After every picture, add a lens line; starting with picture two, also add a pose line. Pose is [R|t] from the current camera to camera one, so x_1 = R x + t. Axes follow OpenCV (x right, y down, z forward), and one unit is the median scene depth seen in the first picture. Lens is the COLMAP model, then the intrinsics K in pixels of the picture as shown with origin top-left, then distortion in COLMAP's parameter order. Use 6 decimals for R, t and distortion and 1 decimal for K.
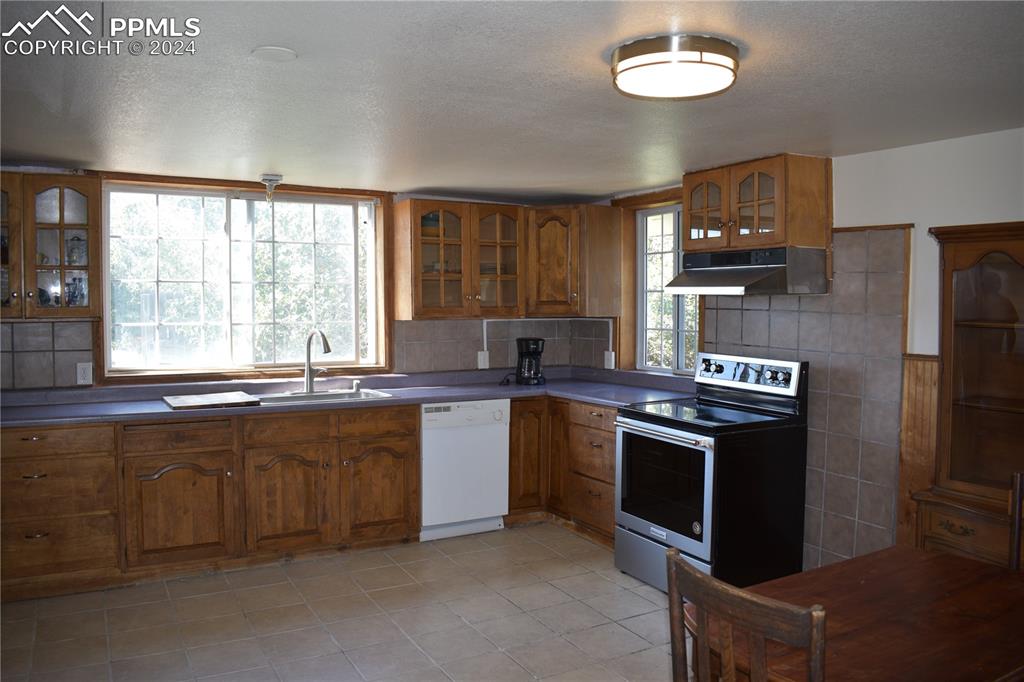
lens RADIAL K [[793.7, 0, 512.0], [0, 793.7, 341.0], [0, 0, 1]] dist [-0.088526, 0.005236]
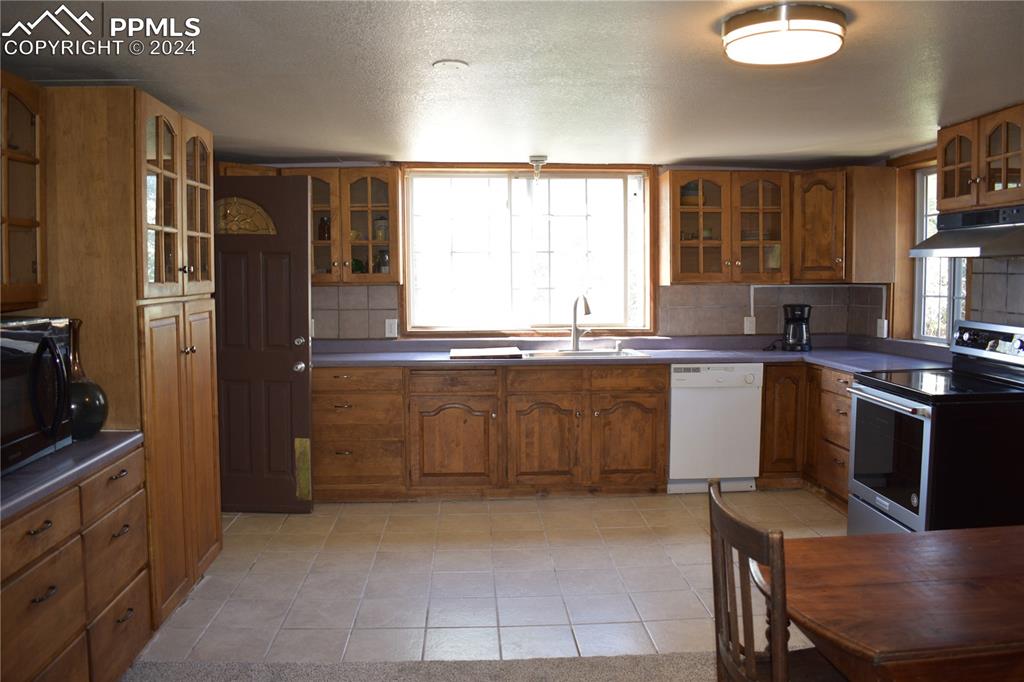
lens RADIAL K [[793.7, 0, 512.0], [0, 793.7, 341.0], [0, 0, 1]] dist [-0.088526, 0.005236]
pose [[0.900215, 0.028212, -0.434531, 0.154486], [-0.012888, 0.999188, 0.038174, 0.010994], [0.435255, -0.028765, 0.899847, -0.046605]]
